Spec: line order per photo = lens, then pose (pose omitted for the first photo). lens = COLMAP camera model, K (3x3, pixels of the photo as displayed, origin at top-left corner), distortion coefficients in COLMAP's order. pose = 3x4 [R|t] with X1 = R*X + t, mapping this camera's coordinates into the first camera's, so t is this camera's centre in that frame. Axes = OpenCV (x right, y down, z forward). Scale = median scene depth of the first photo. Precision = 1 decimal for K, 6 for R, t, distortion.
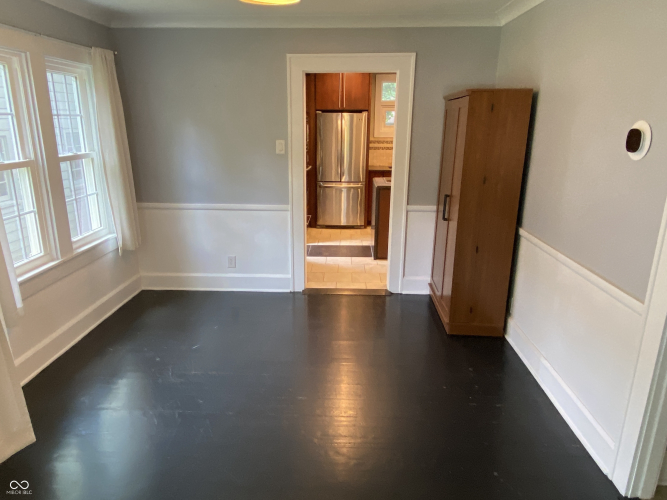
lens RADIAL K [[443.7, 0, 332.0], [0, 443.7, 251.2], [0, 0, 1]] dist [0.001459, -0.000307]
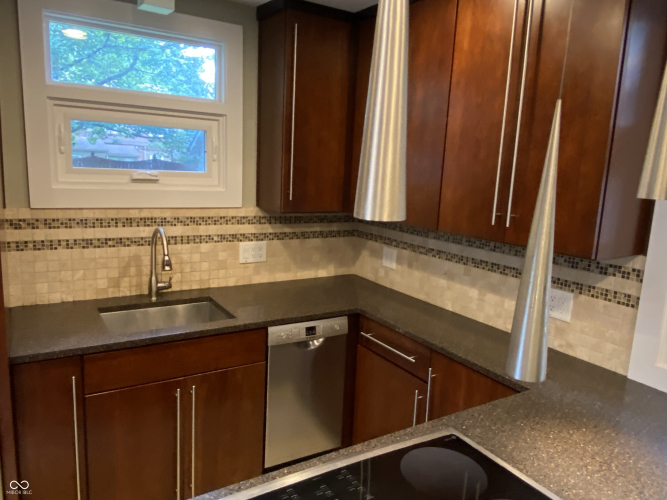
lens RADIAL K [[487.8, 0, 331.6], [0, 487.8, 246.0], [0, 0, 1]] dist [-0.006743, -0.010398]
pose [[0.830545, -0.060109, 0.553698, 0.090536], [0.109429, 0.992393, -0.056410, -0.214880], [-0.546095, 0.107442, 0.830805, 0.717825]]
